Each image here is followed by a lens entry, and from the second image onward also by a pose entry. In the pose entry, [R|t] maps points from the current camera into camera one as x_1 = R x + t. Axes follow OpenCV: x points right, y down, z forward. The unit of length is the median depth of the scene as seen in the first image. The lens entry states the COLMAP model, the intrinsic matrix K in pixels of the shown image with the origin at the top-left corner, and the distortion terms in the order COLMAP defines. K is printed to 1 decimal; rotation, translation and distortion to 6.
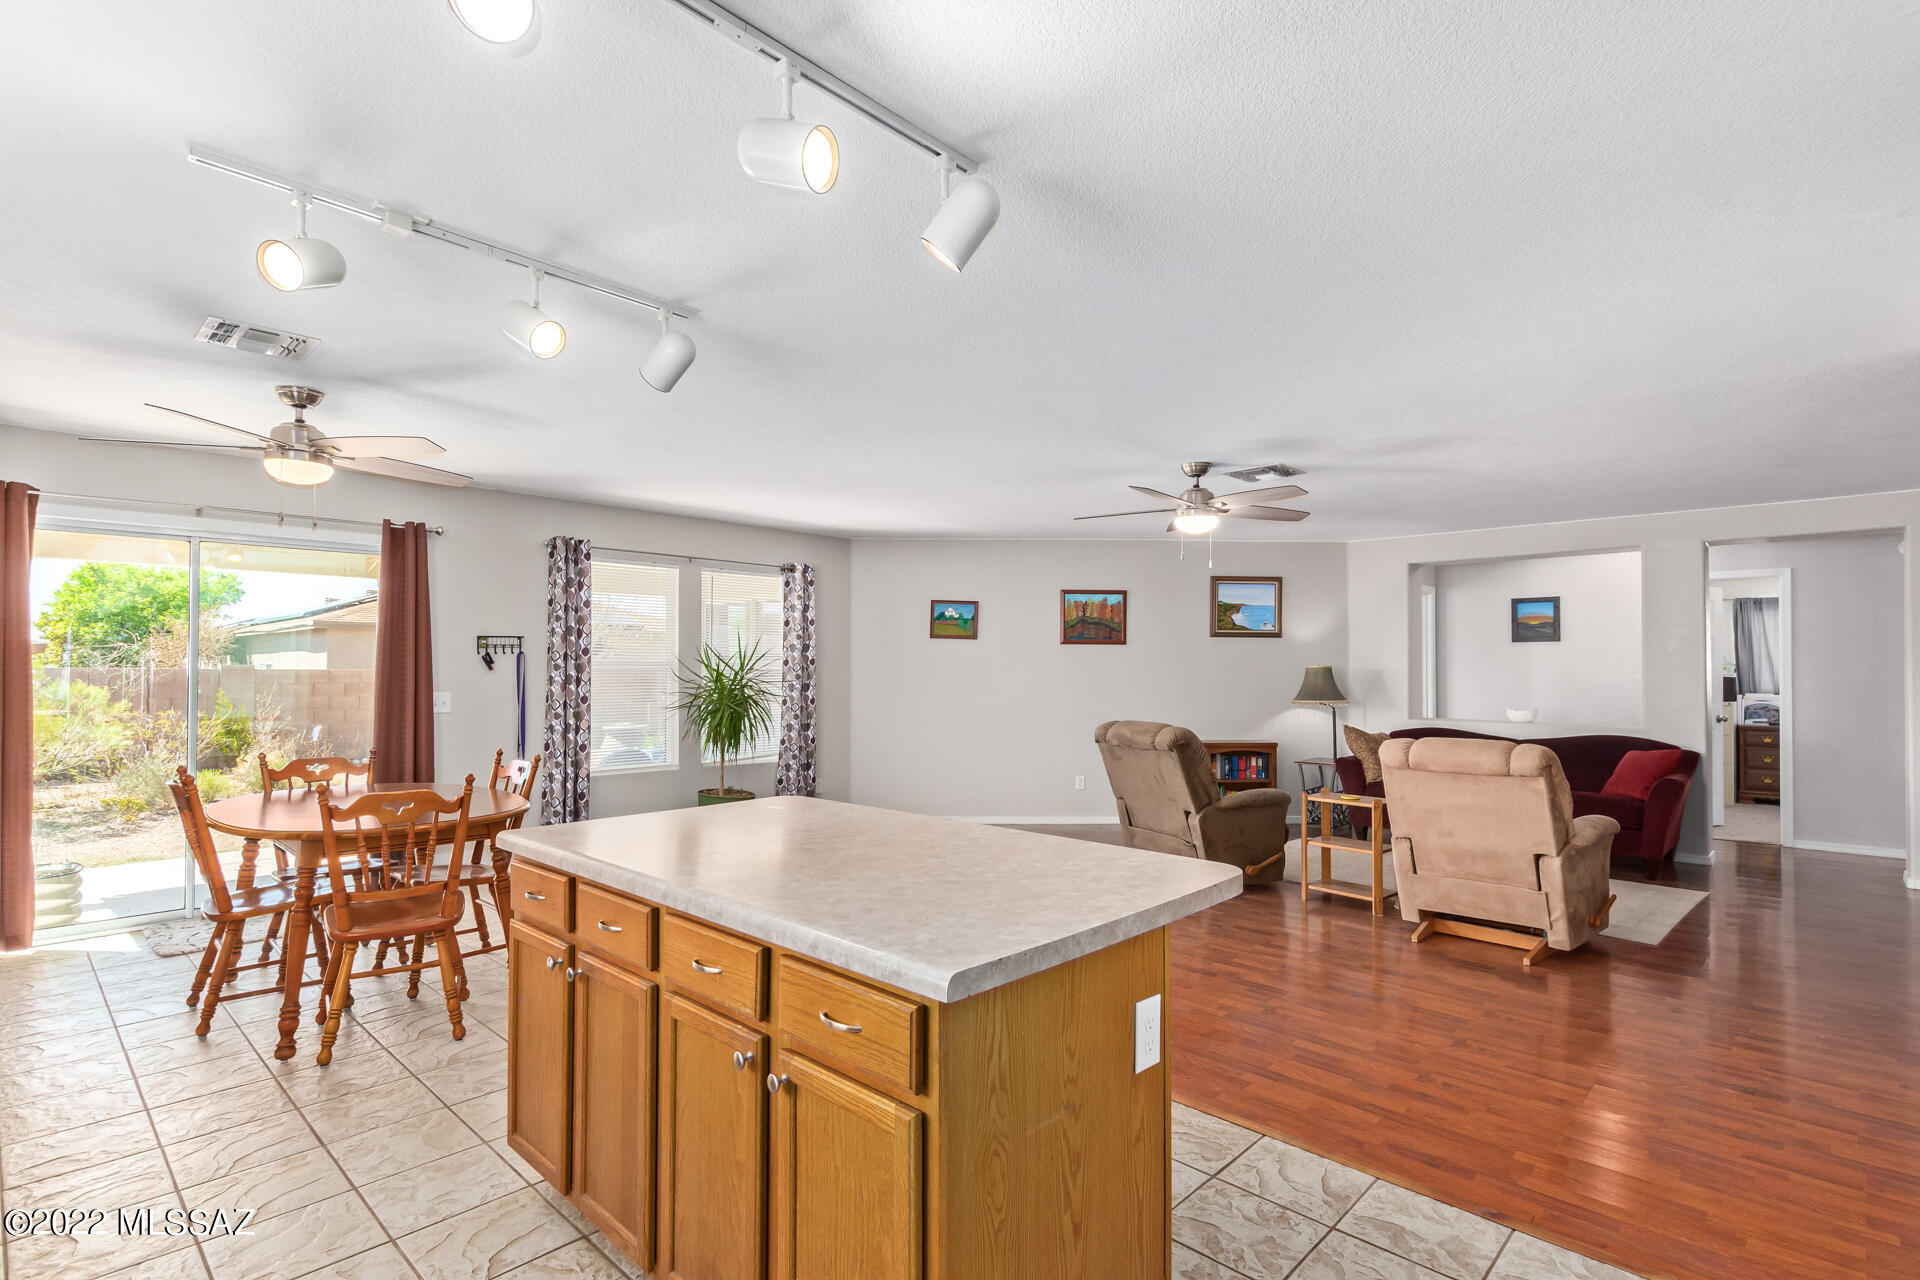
lens RADIAL K [[930.8, 0, 962.6], [0, 930.8, 661.4], [0, 0, 1]] dist [0.017722, -0.006714]
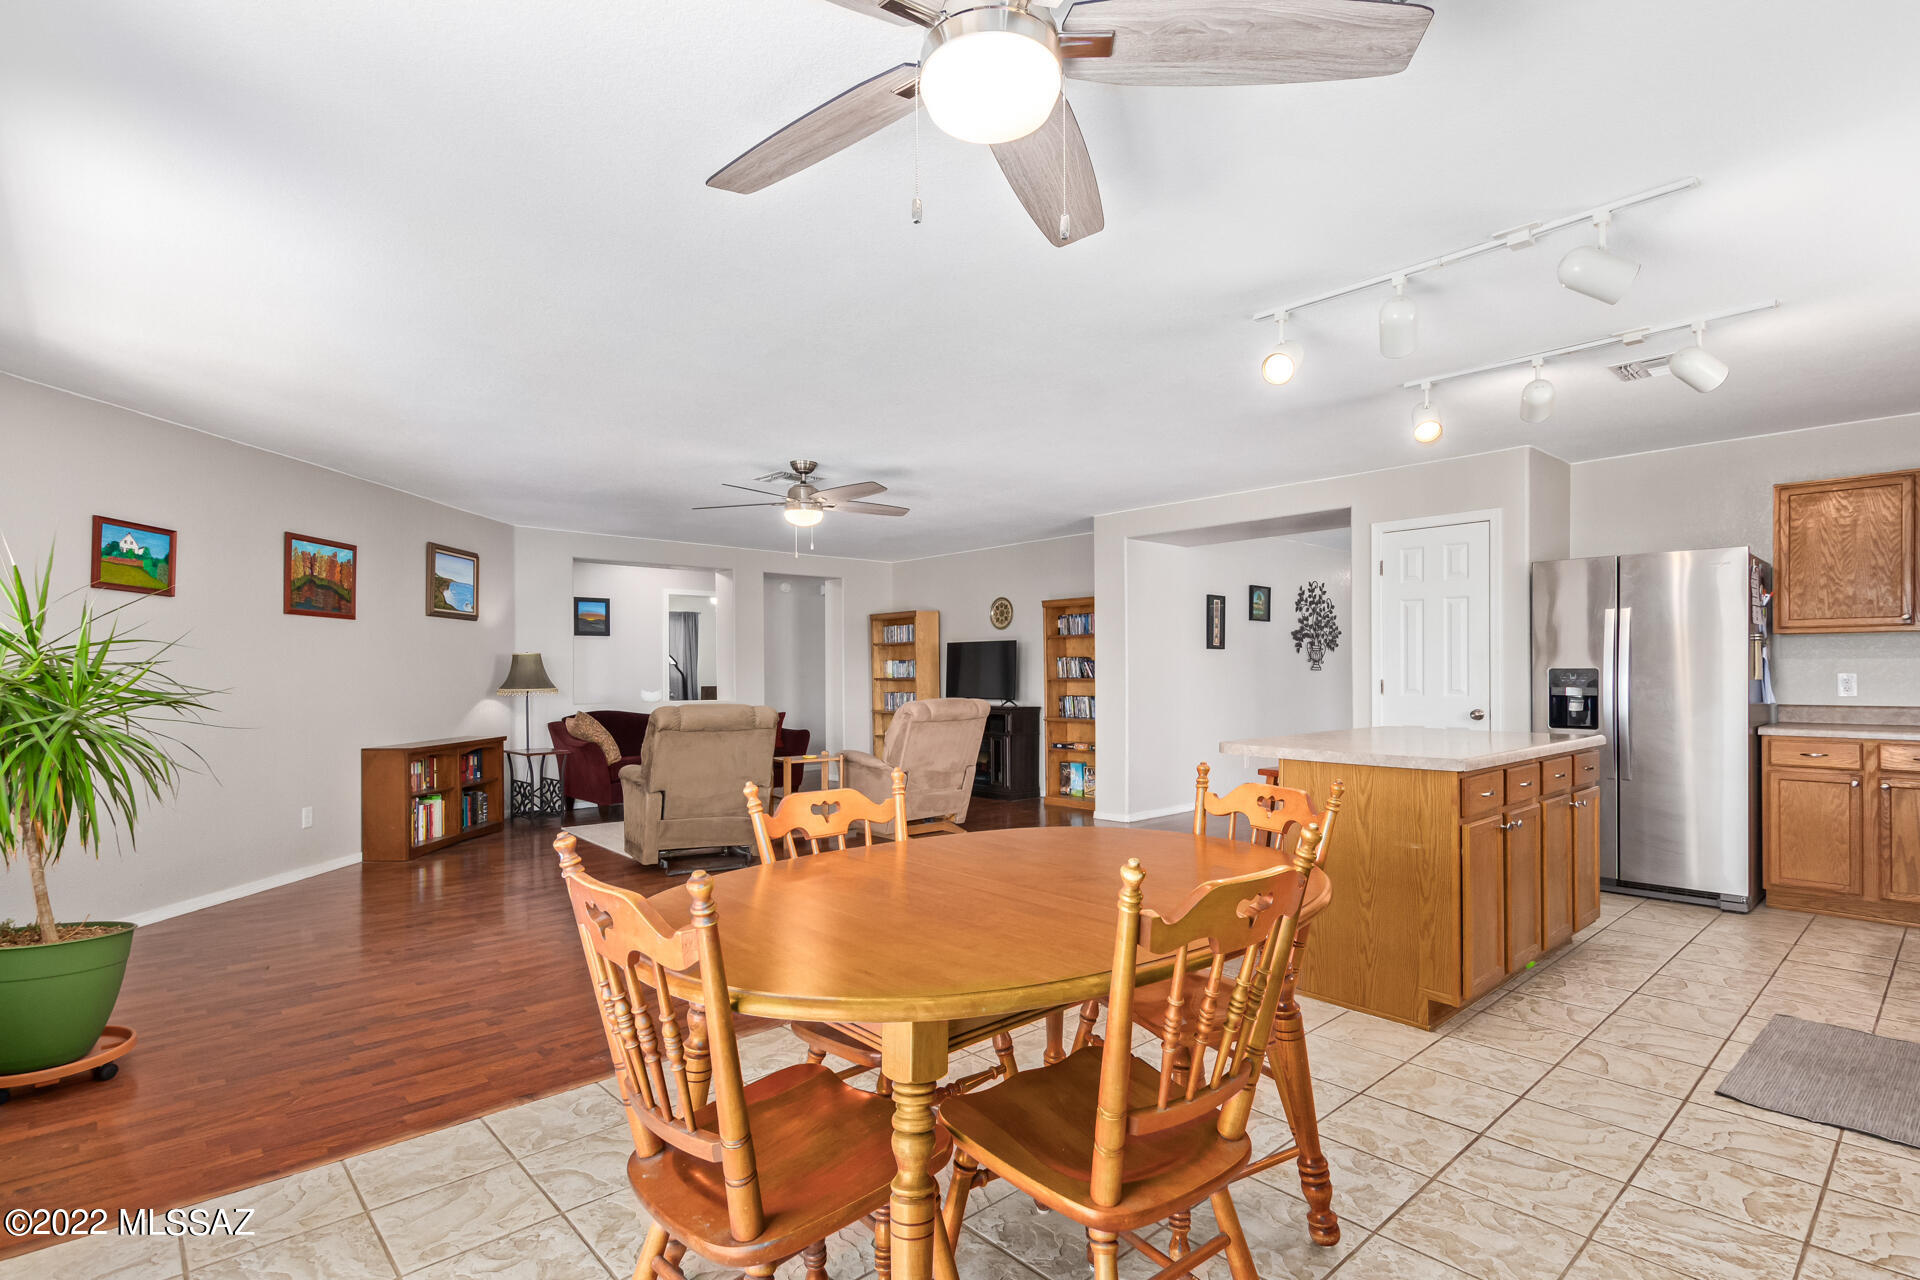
lens RADIAL K [[930.8, 0, 979.4], [0, 930.8, 668.7], [0, 0, 1]] dist [0.017722, -0.006714]
pose [[0.078282, 0.000214, 0.996931, -0.567043], [-0.001787, 0.999998, -0.000074, 0.021574], [-0.996930, -0.001776, 0.078282, 0.492650]]
